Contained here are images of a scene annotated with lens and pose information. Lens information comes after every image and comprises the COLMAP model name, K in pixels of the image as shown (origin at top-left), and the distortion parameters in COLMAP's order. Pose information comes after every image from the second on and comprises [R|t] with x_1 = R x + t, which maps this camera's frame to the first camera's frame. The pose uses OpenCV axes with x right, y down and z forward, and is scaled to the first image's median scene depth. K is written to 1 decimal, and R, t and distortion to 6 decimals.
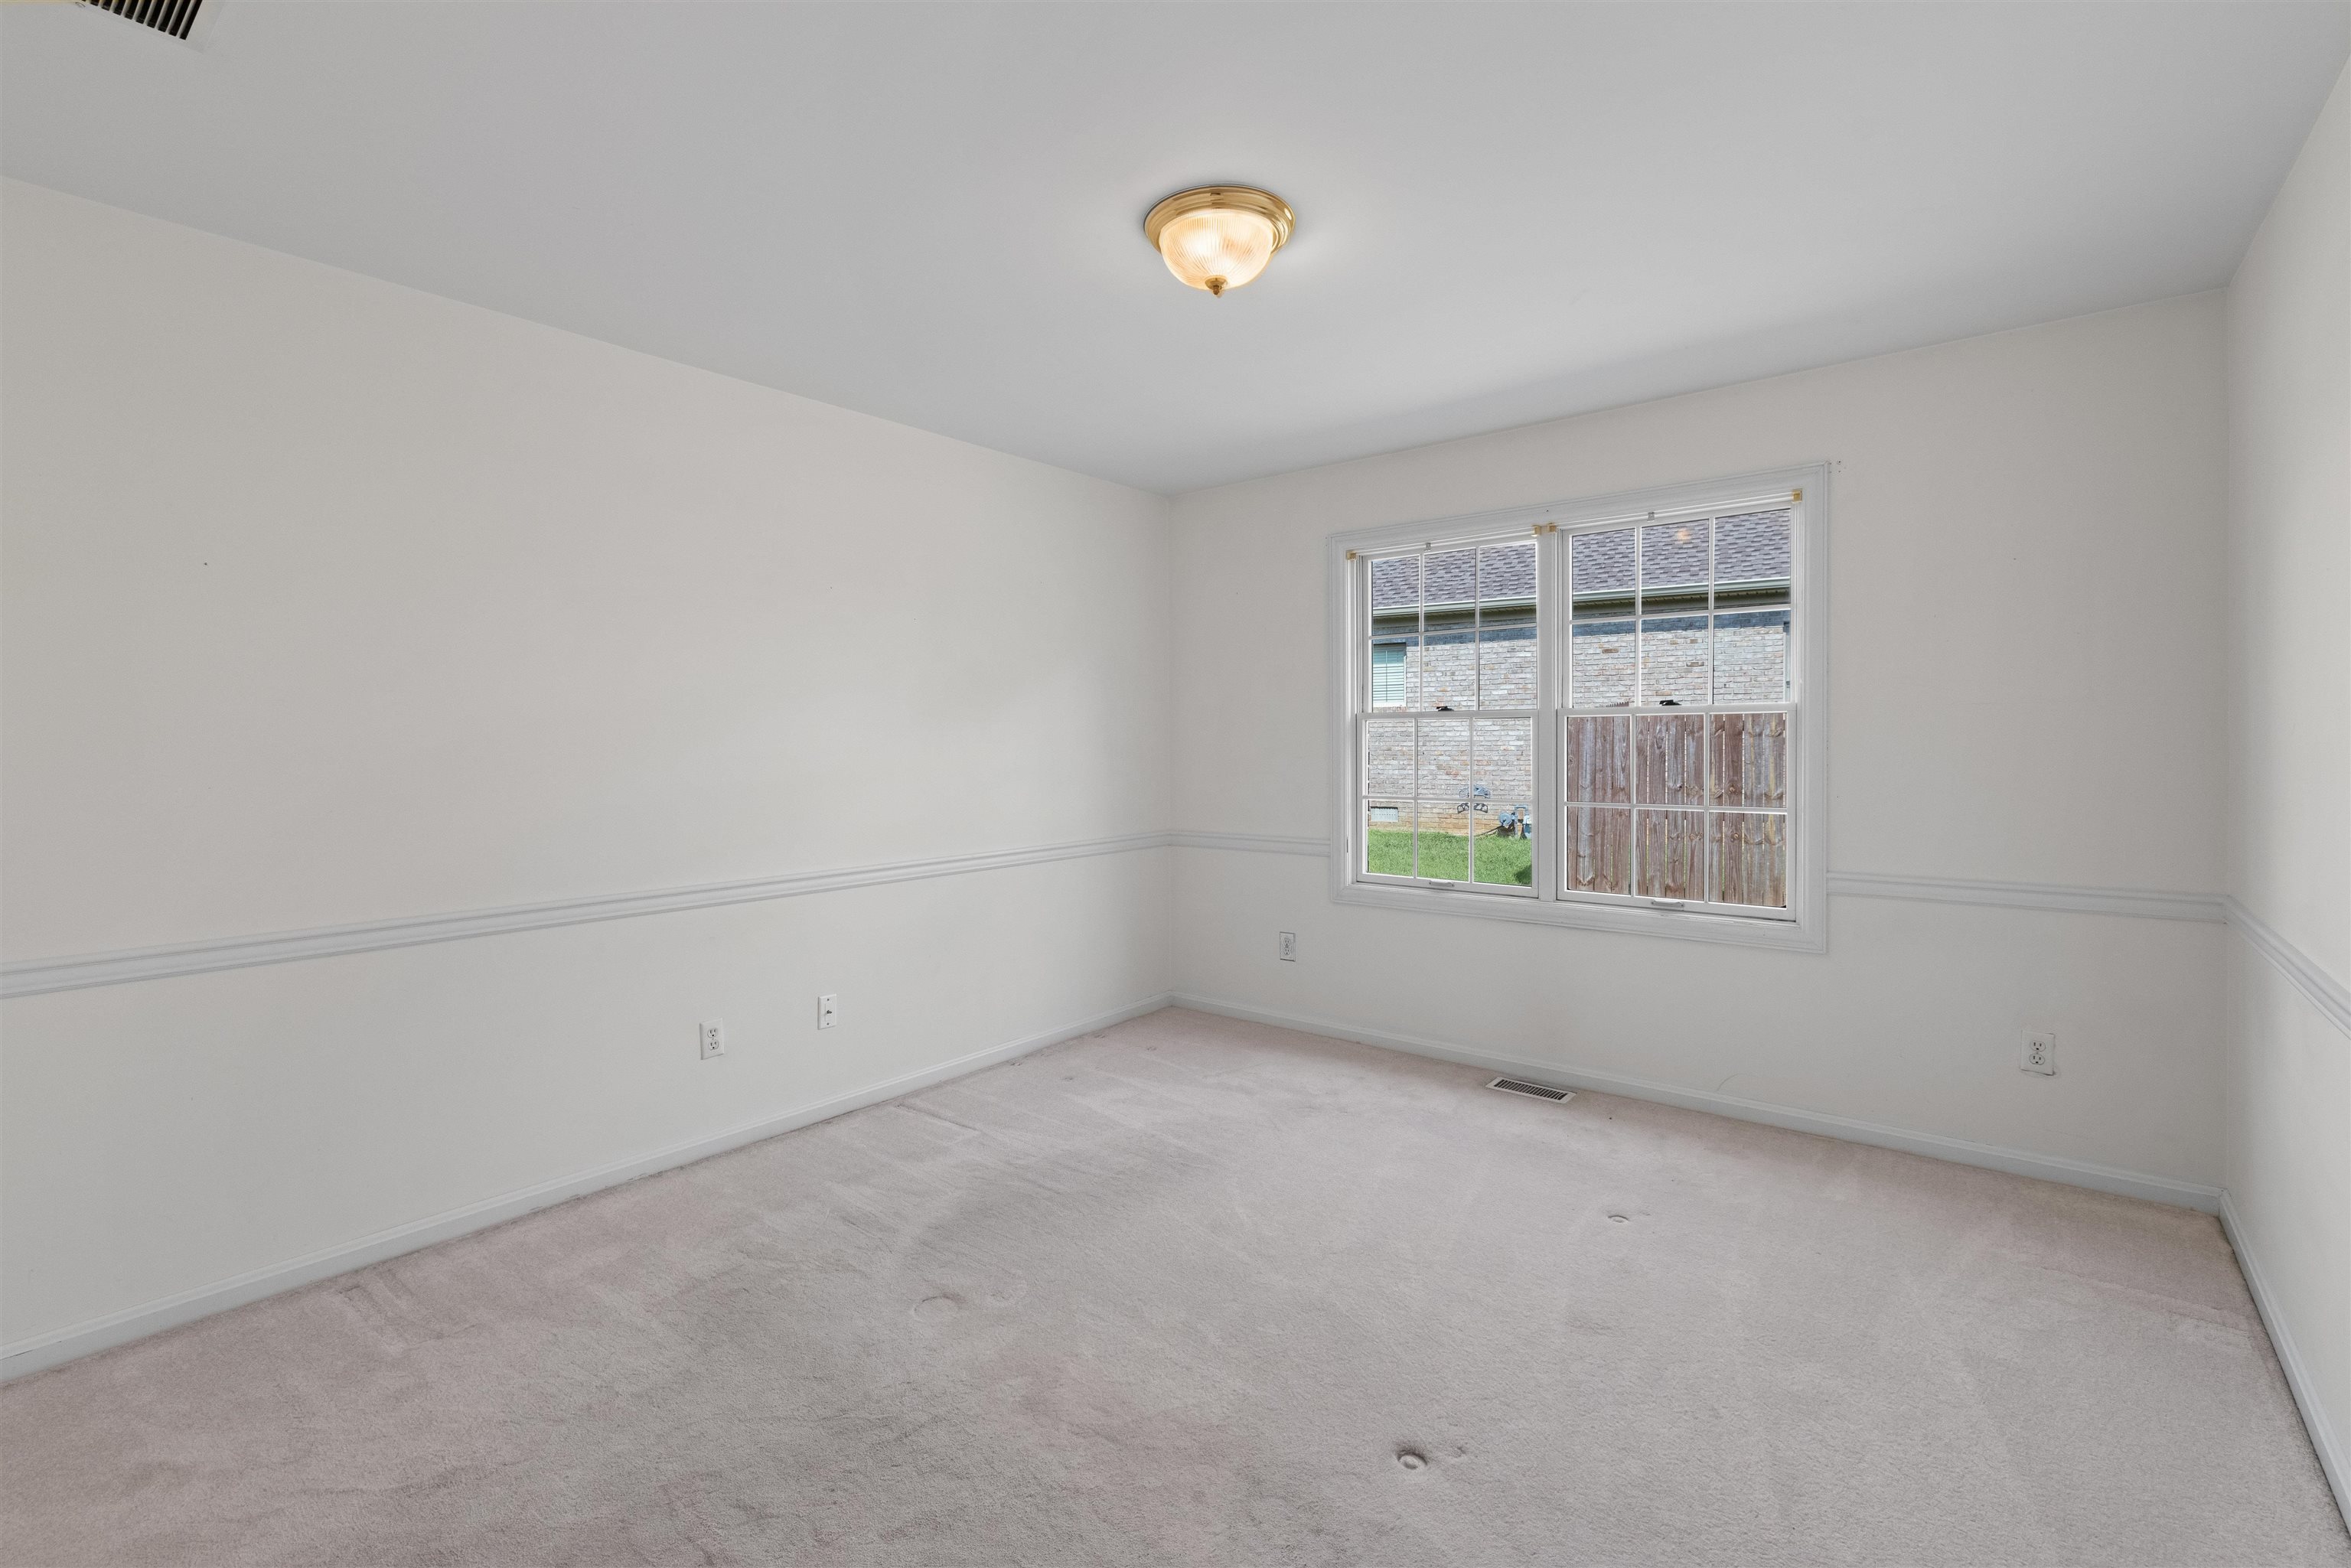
lens RADIAL K [[1052.1, 0, 1173.8], [0, 1052.1, 745.1], [0, 0, 1]] dist [-0.000212, -0.000162]
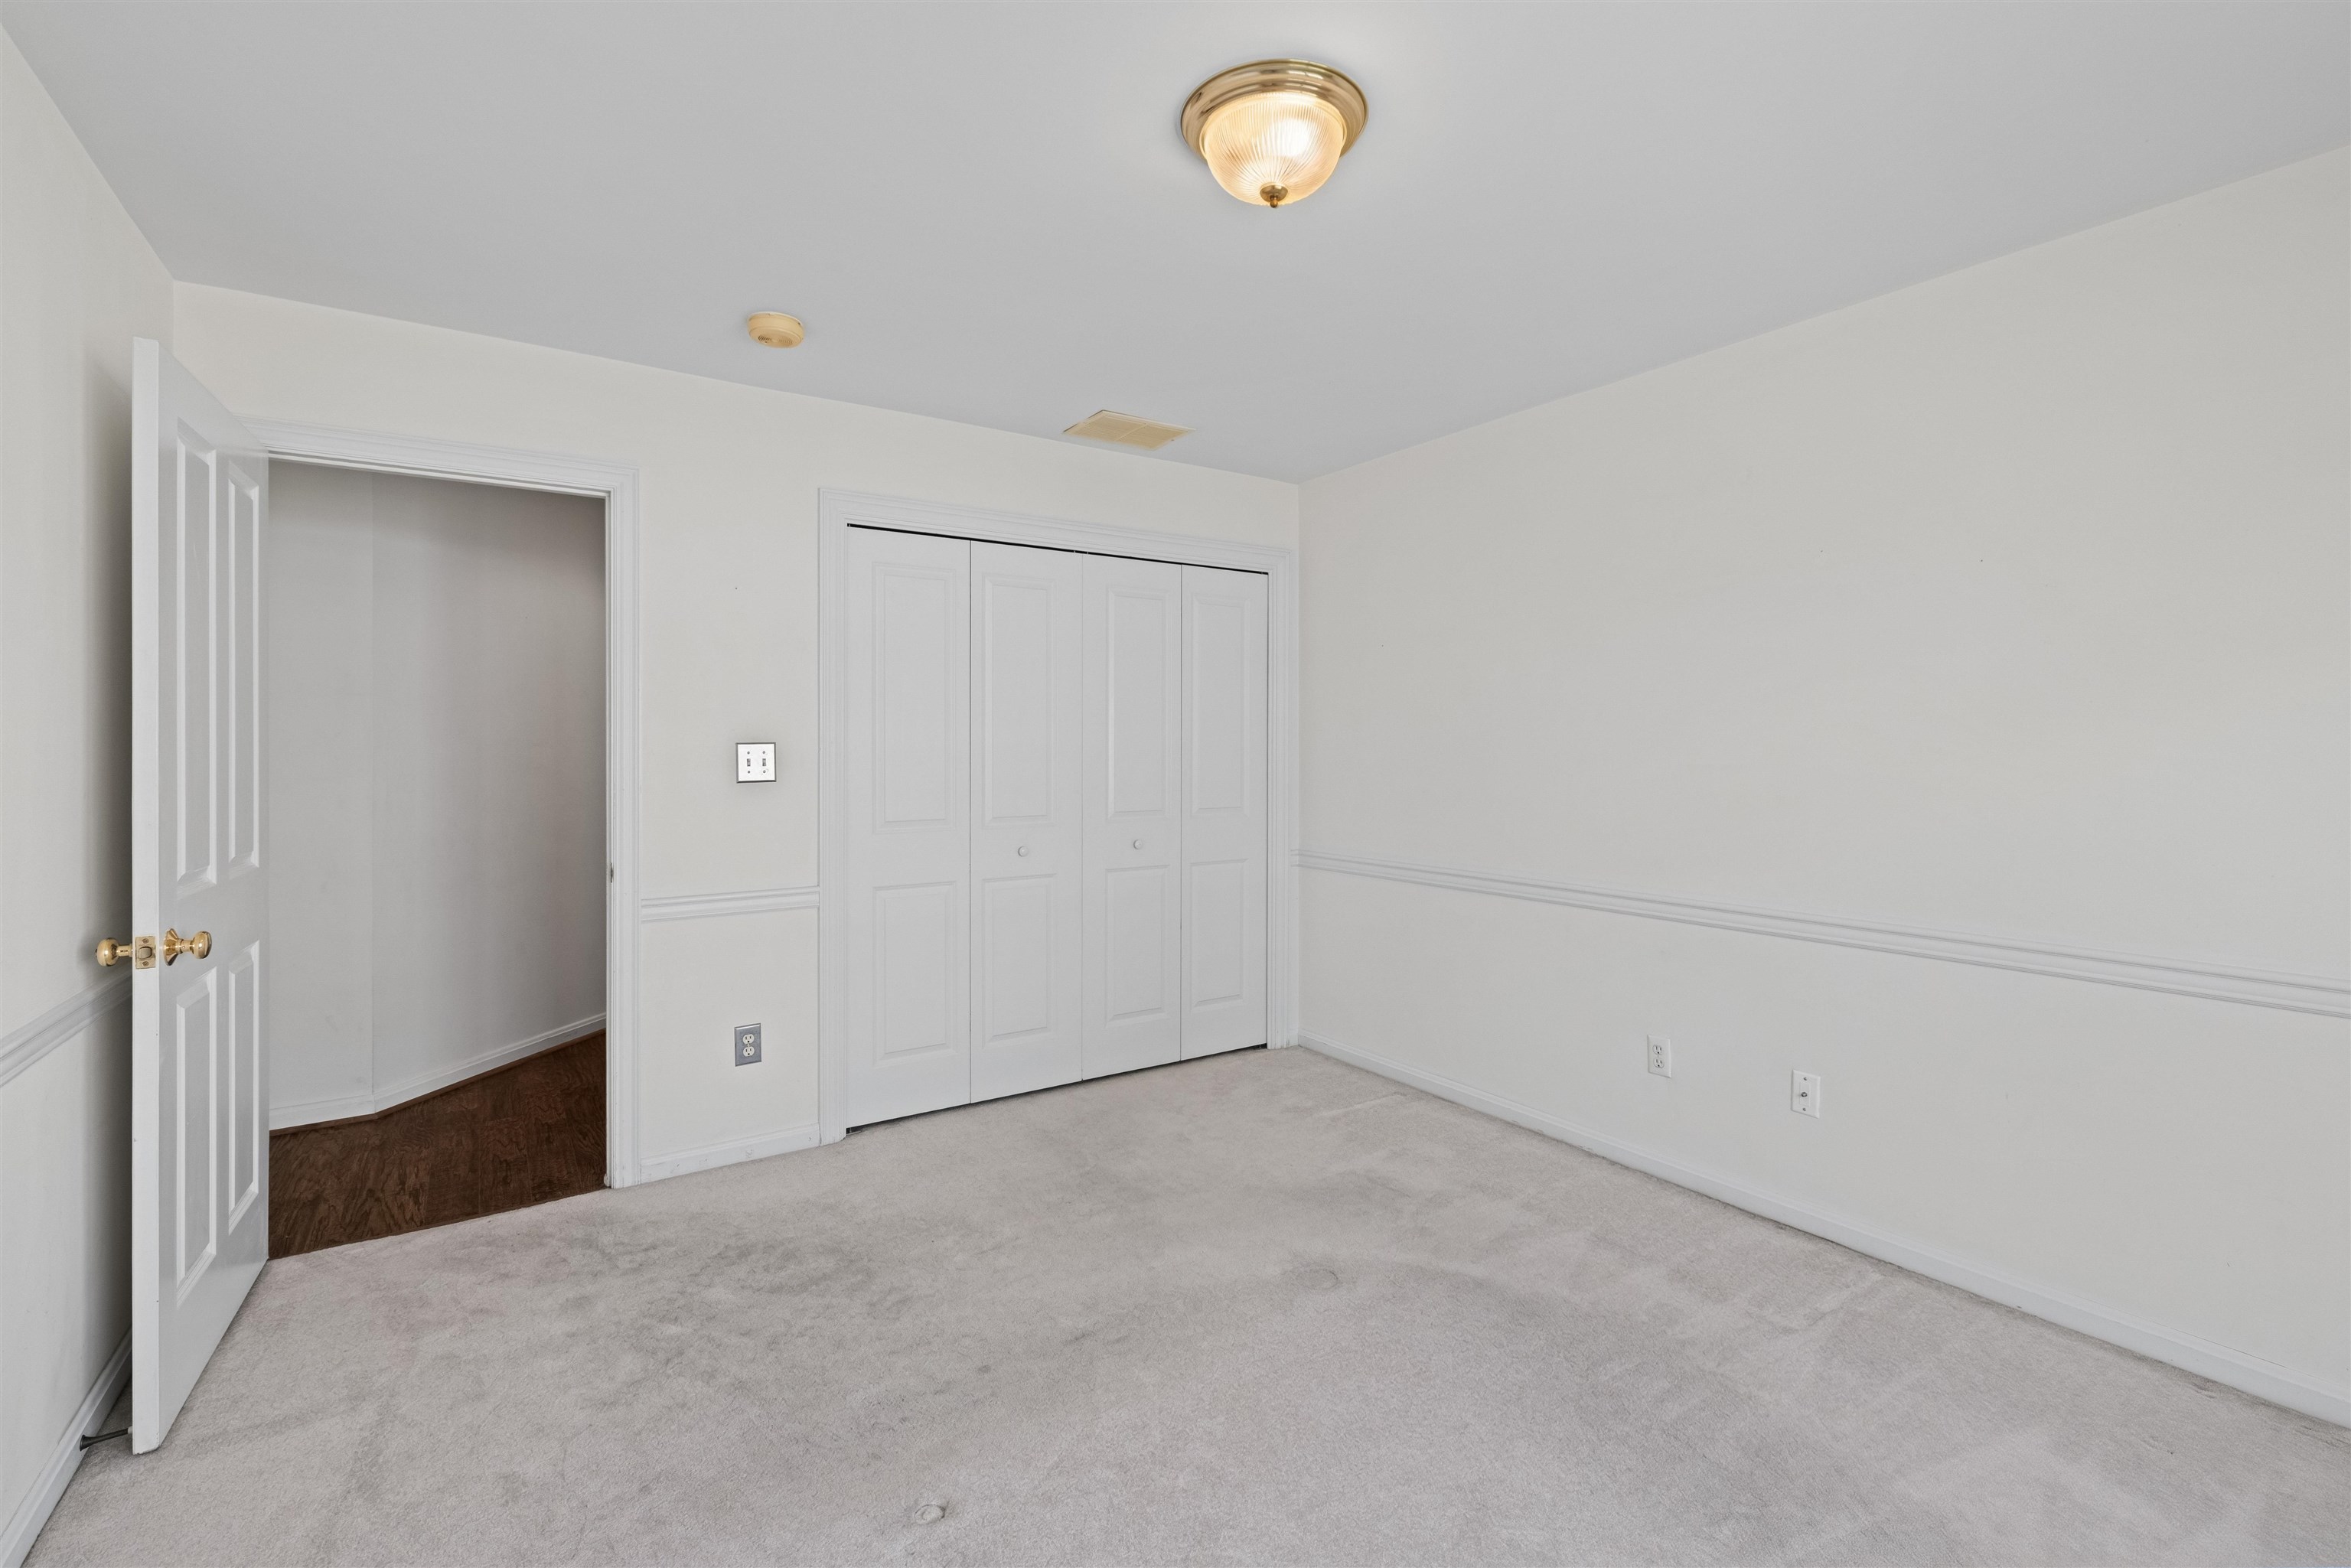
lens RADIAL K [[1052.1, 0, 1173.8], [0, 1052.1, 745.1], [0, 0, 1]] dist [-0.000212, -0.000162]
pose [[-0.302479, 0.002500, -0.953153, 0.624373], [-0.008321, 0.999952, 0.005263, -0.006986], [0.953120, 0.009523, -0.302443, 0.882519]]
